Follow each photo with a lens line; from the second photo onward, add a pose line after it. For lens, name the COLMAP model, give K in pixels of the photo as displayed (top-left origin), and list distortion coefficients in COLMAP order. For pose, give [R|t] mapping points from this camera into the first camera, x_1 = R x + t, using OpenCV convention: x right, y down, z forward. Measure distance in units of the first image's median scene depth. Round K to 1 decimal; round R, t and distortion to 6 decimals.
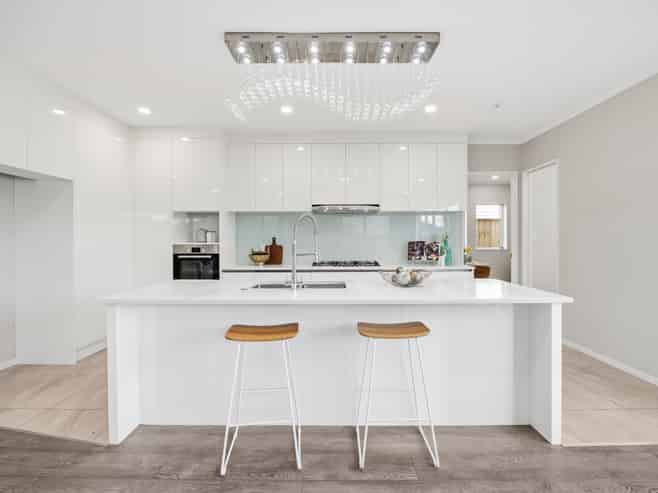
lens RADIAL K [[317.9, 0, 329.0], [0, 317.9, 246.5], [0, 0, 1]] dist [-0.003730, -0.000932]
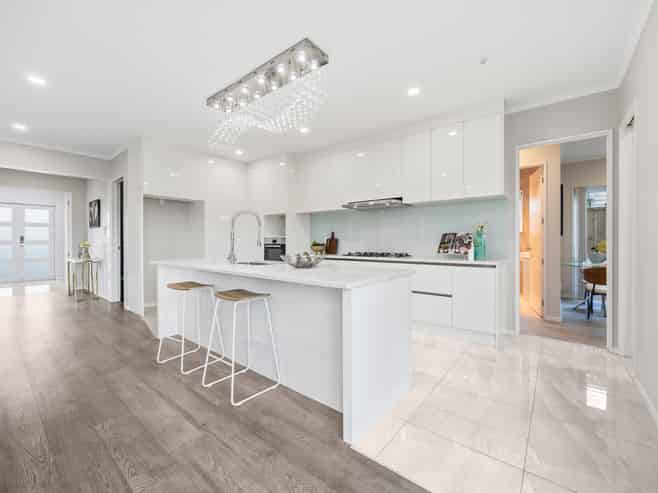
lens RADIAL K [[281.2, 0, 329.0], [0, 281.2, 246.5], [0, 0, 1]] dist [0.001010, 0.000184]
pose [[0.777488, 0.013584, -0.628751, 0.534872], [-0.012266, 0.999904, 0.006436, 0.021810], [0.628778, 0.002709, 0.777580, 0.147721]]
